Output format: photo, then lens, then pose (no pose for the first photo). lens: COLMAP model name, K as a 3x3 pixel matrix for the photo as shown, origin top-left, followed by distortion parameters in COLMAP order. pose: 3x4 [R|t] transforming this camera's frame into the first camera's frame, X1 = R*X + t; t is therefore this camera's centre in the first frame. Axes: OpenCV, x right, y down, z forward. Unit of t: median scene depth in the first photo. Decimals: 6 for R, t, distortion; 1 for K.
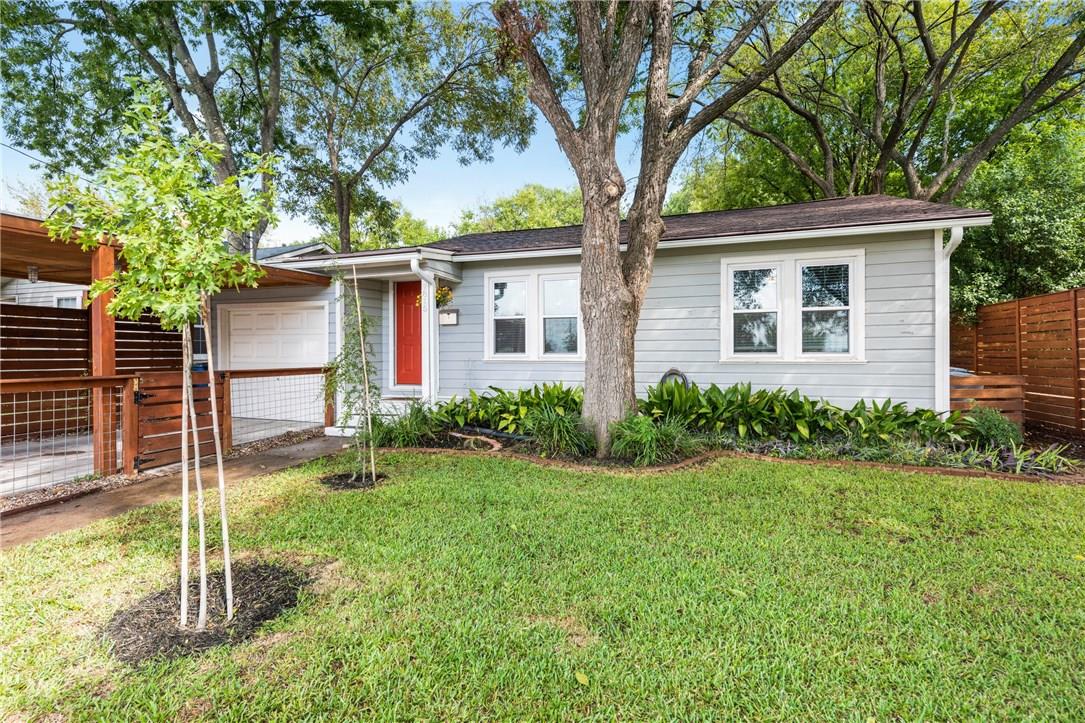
lens RADIAL K [[521.2, 0, 542.5], [0, 521.2, 351.7], [0, 0, 1]] dist [0.011599, -0.000731]
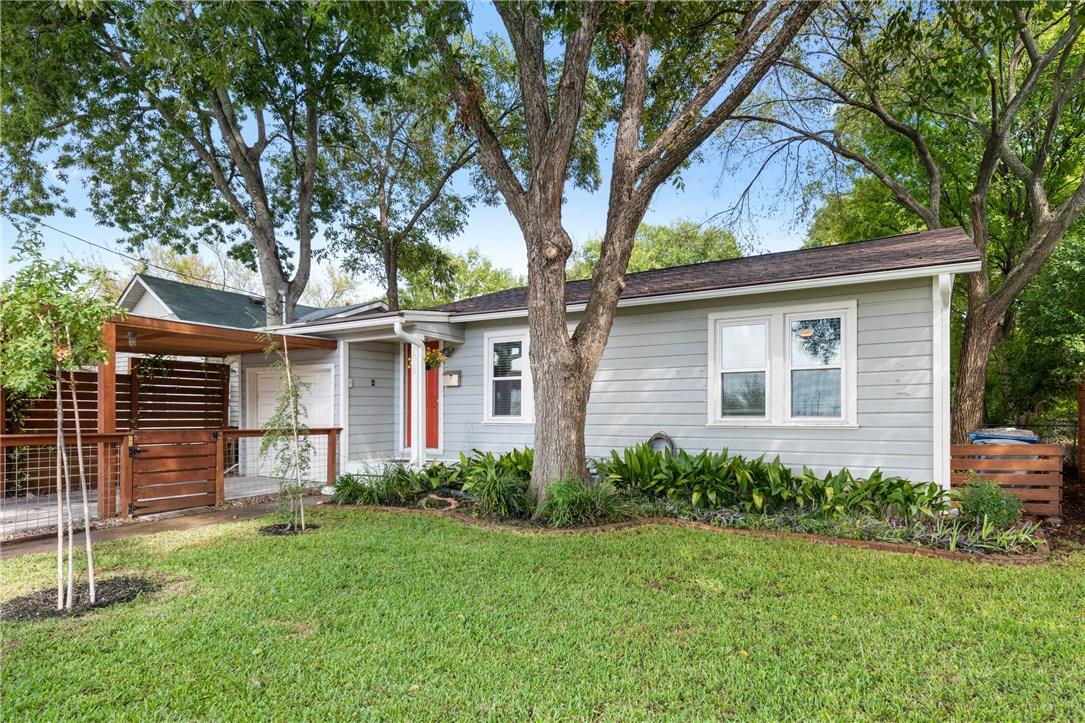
lens RADIAL K [[620.7, 0, 575.3], [0, 620.7, 407.5], [0, 0, 1]] dist [0.012878, -0.000967]
pose [[0.981786, 0.001434, -0.189986, 0.334240], [-0.003663, 0.999928, -0.011386, 0.000444], [0.189956, 0.011874, 0.981721, -0.125460]]
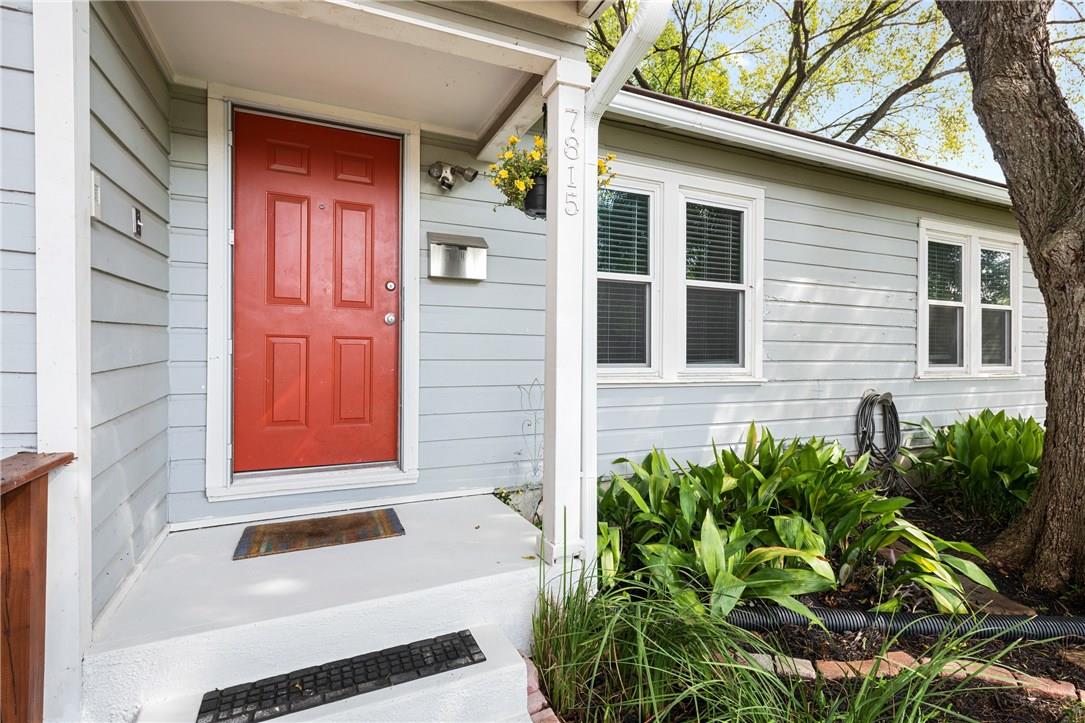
lens RADIAL K [[513.5, 0, 542.5], [0, 513.5, 361.5], [0, 0, 1]] dist [0.045461, 0.000126]
pose [[0.720517, 0.007135, 0.693400, -0.462603], [-0.005746, 0.999974, -0.004319, 0.004236], [-0.693413, -0.000873, 0.720540, 0.890967]]
